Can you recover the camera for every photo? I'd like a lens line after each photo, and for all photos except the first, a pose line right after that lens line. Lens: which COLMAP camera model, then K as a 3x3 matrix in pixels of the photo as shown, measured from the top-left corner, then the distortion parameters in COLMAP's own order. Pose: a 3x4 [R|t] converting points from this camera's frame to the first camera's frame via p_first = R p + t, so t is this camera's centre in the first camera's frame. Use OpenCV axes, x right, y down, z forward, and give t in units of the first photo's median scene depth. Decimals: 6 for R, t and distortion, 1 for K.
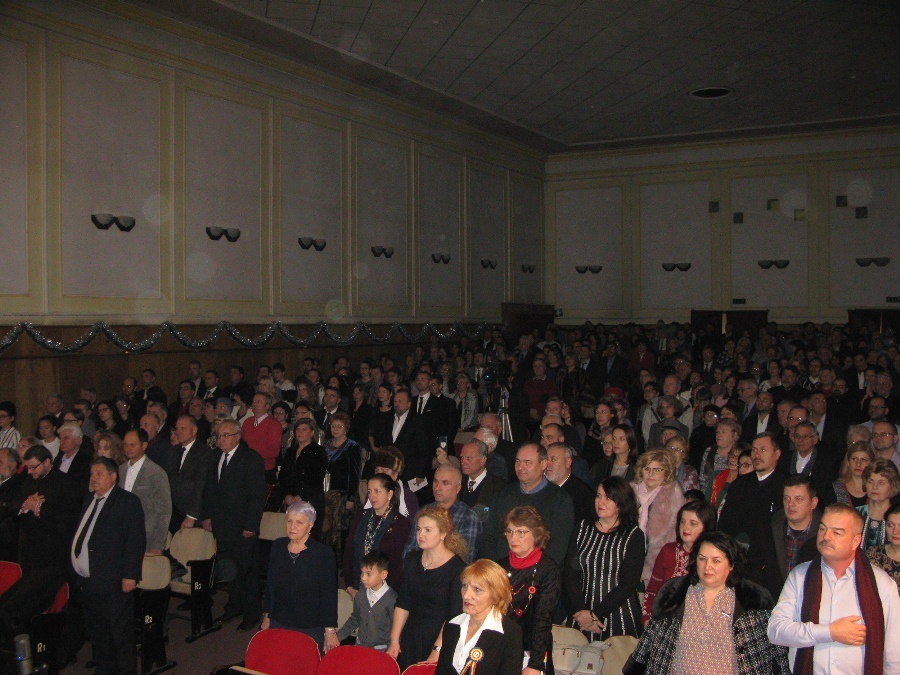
lens RADIAL K [[902.1, 0, 453.7], [0, 902.1, 332.8], [0, 0, 1]] dist [-0.131961, 0.000000]
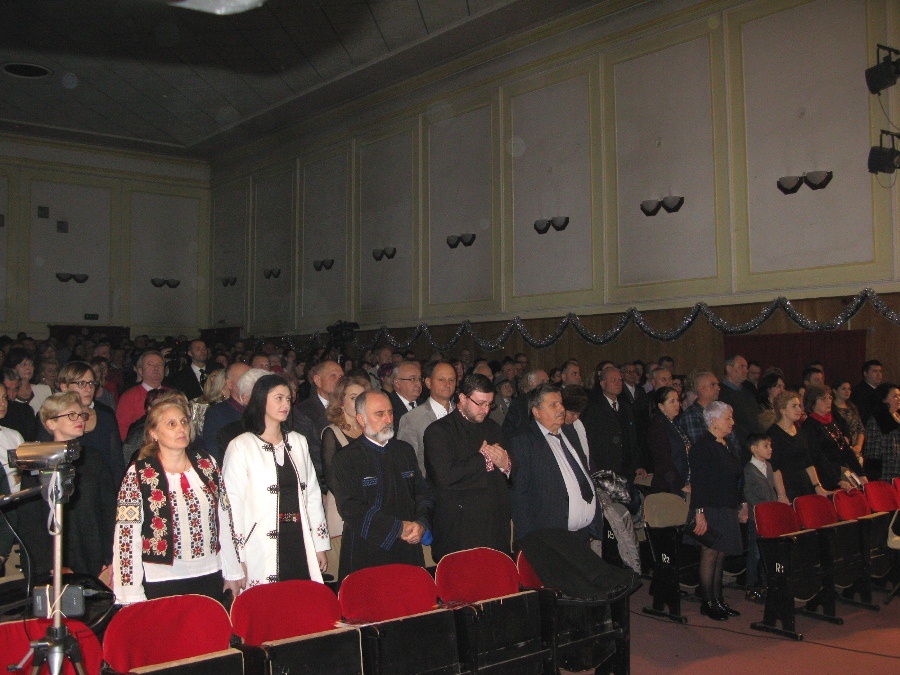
lens RADIAL K [[971.3, 0, 439.0], [0, 971.3, 322.2], [0, 0, 1]] dist [-0.118405, 0.000000]
pose [[0.356707, 0.028611, 0.933778, -0.460590], [-0.007307, 0.999586, -0.027836, -0.004601], [-0.934188, 0.003106, 0.356768, 0.276294]]
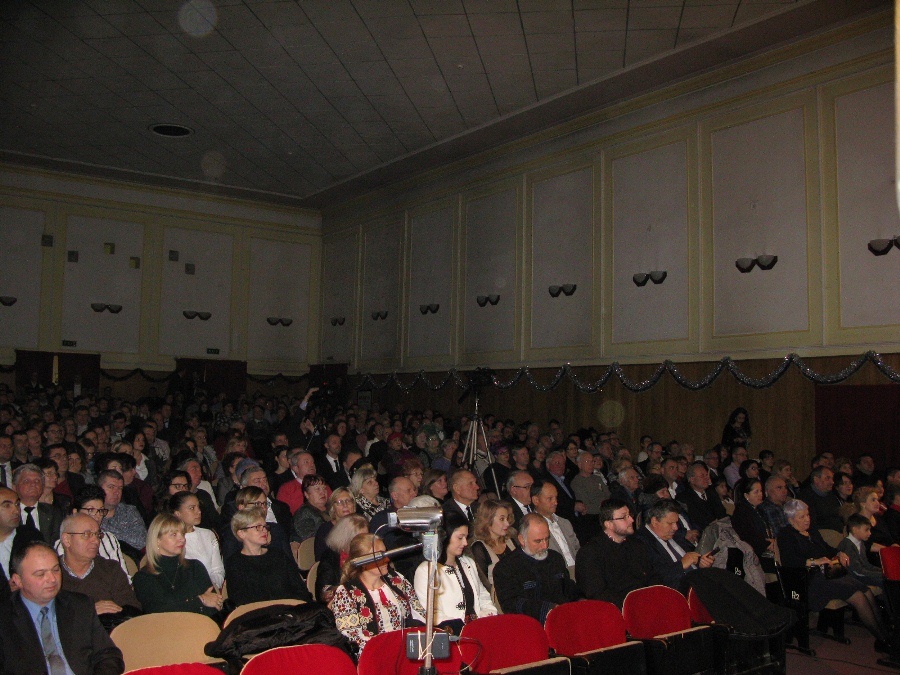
lens RADIAL K [[902.1, 0, 449.6], [0, 902.1, 331.9], [0, 0, 1]] dist [-0.131961, 0.000000]
pose [[0.415169, 0.063236, 0.907544, -0.482999], [-0.030894, 0.997986, -0.055405, -0.010401], [-0.909219, -0.005035, 0.416287, 0.305641]]
